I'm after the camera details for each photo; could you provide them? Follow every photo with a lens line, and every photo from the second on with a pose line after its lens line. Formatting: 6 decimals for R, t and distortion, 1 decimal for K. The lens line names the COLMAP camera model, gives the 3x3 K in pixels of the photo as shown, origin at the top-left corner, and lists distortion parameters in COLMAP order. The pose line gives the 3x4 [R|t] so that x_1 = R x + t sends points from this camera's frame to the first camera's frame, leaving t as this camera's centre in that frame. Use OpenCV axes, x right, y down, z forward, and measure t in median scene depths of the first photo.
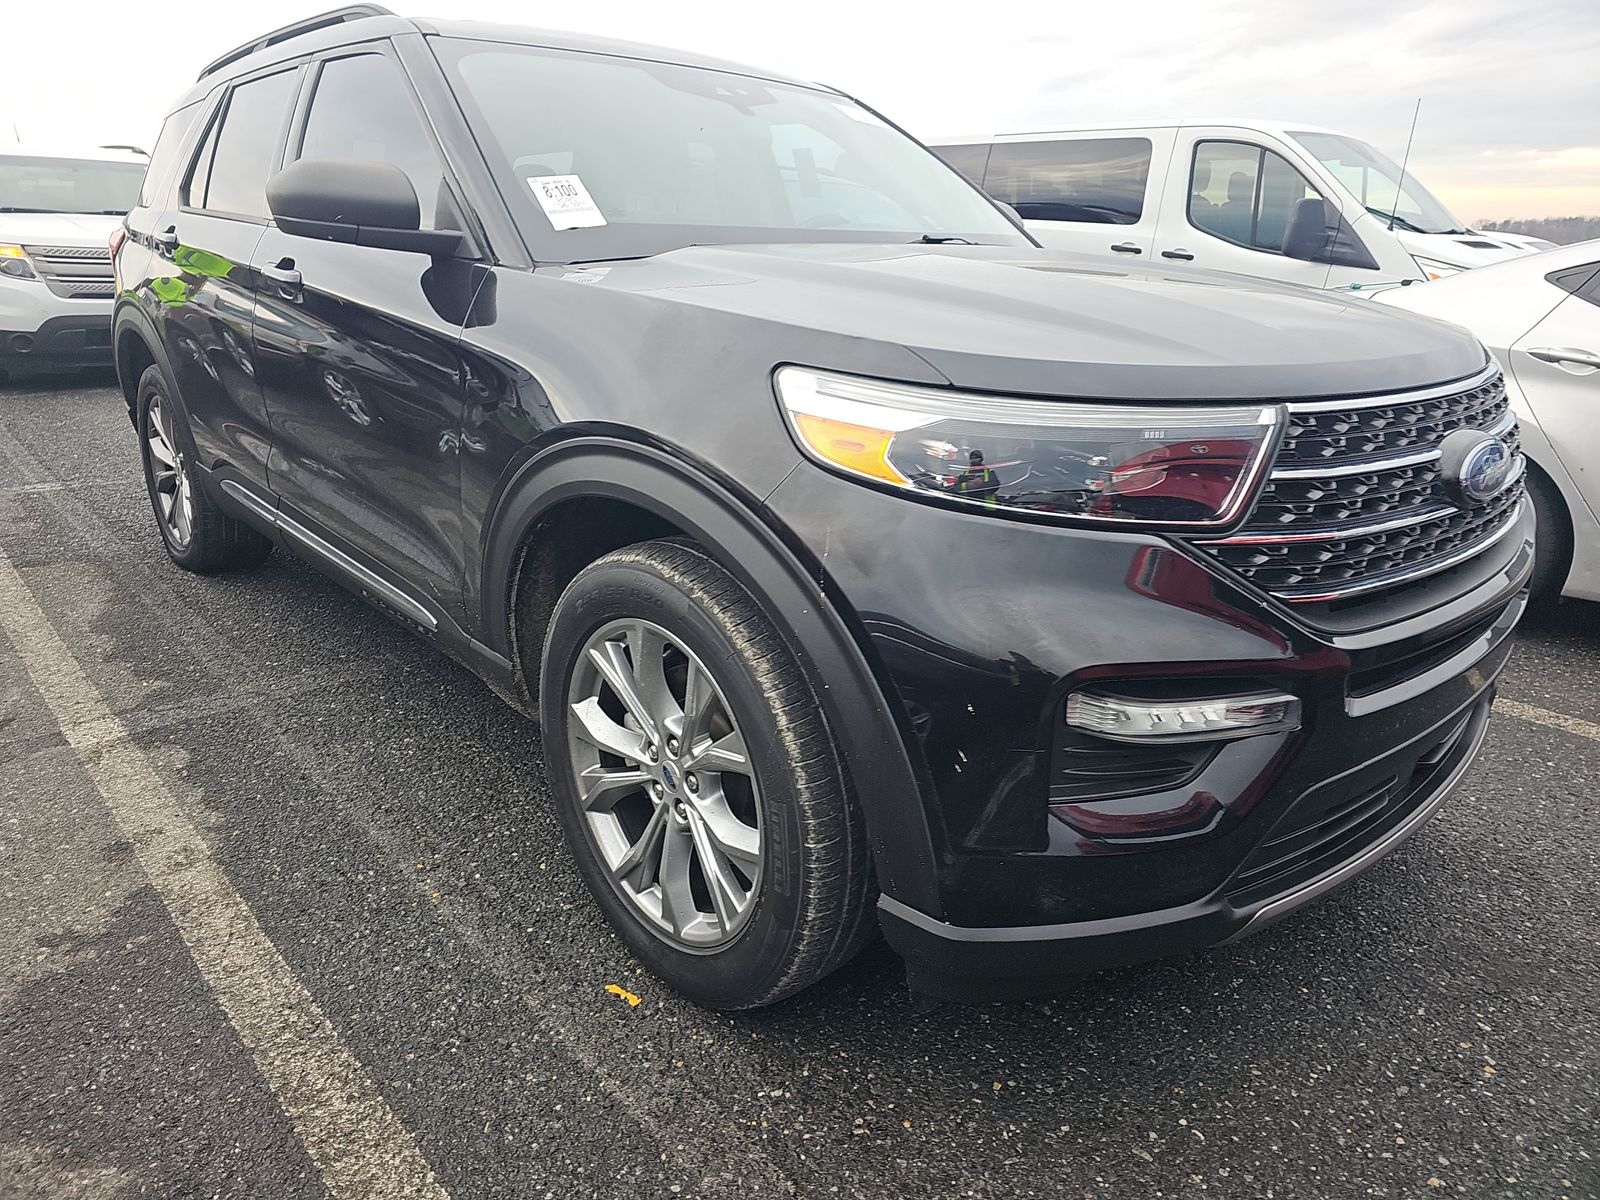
lens RADIAL K [[1081.6, 0, 788.0], [0, 1081.6, 616.7], [0, 0, 1]] dist [0.025574, -0.005509]
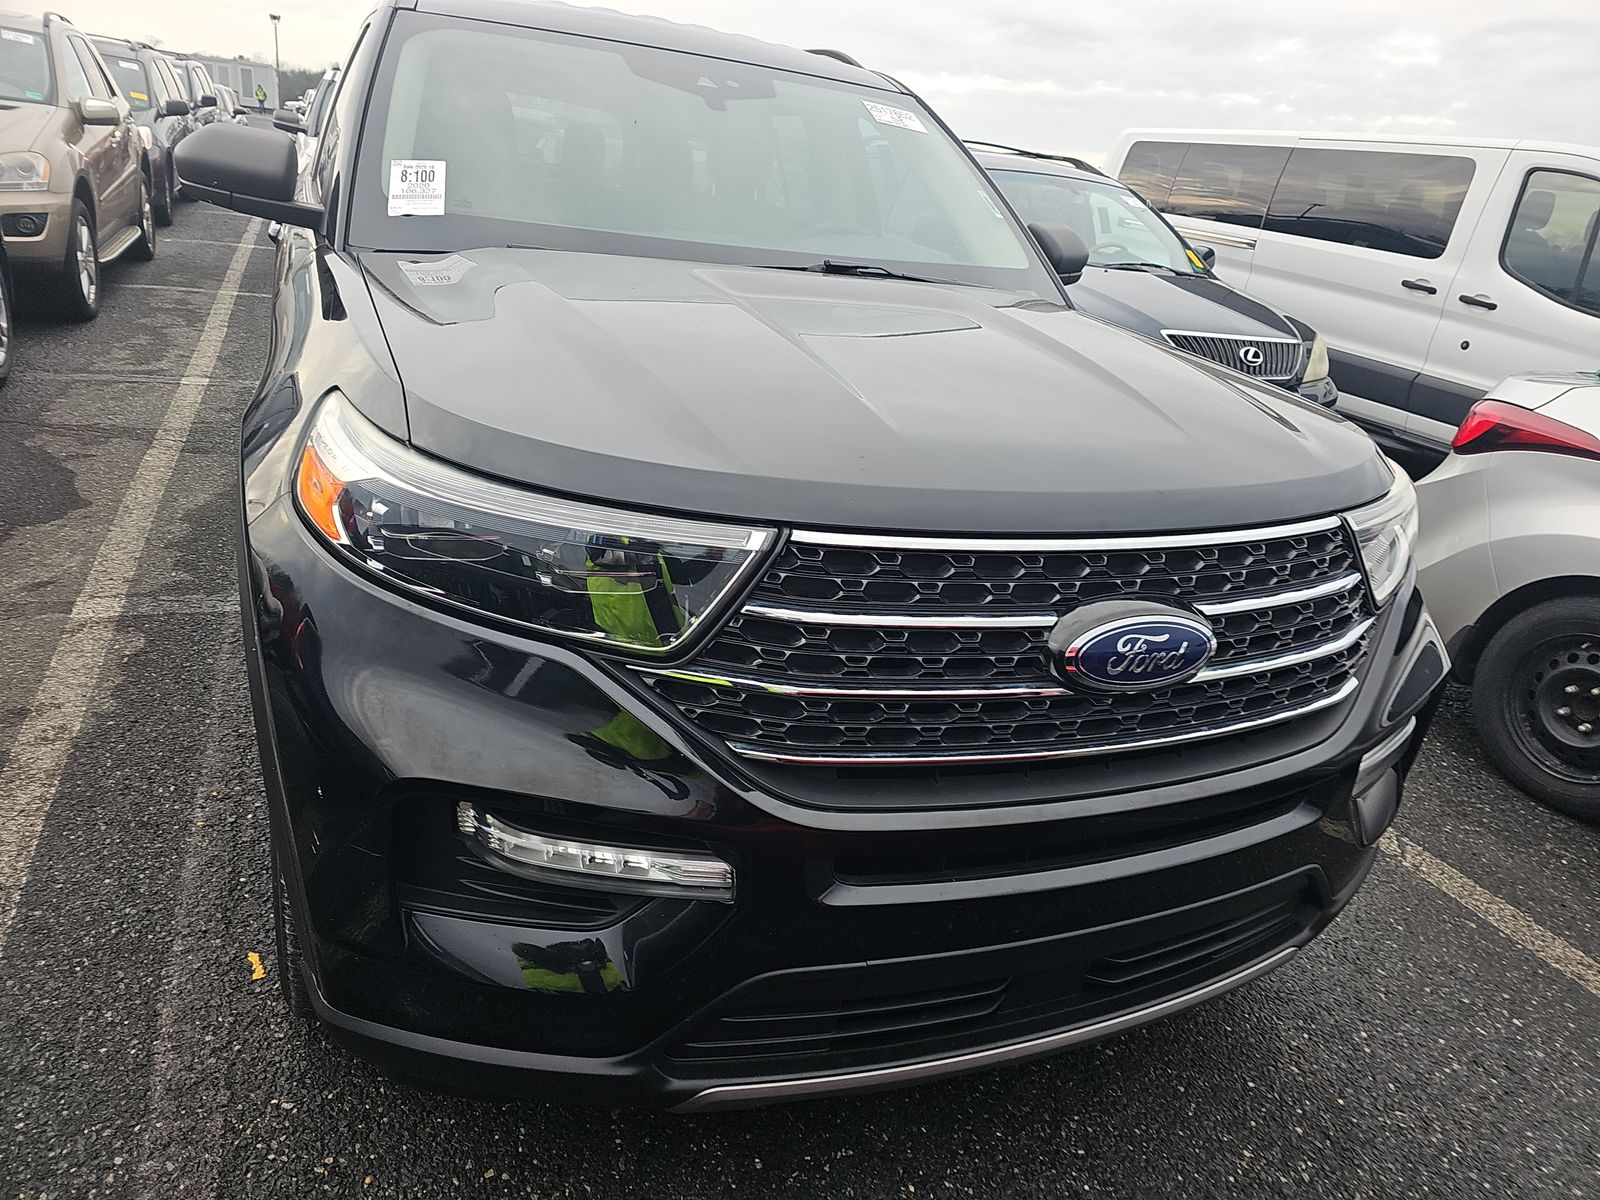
lens RADIAL K [[1066.2, 0, 800.8], [0, 1066.2, 635.8], [0, 0, 1]] dist [0.078076, -0.080646]
pose [[0.937495, 0.210349, -0.277231, 0.492040], [-0.197834, 0.977536, 0.072702, -0.121723], [0.286296, -0.013312, 0.958049, 0.141931]]
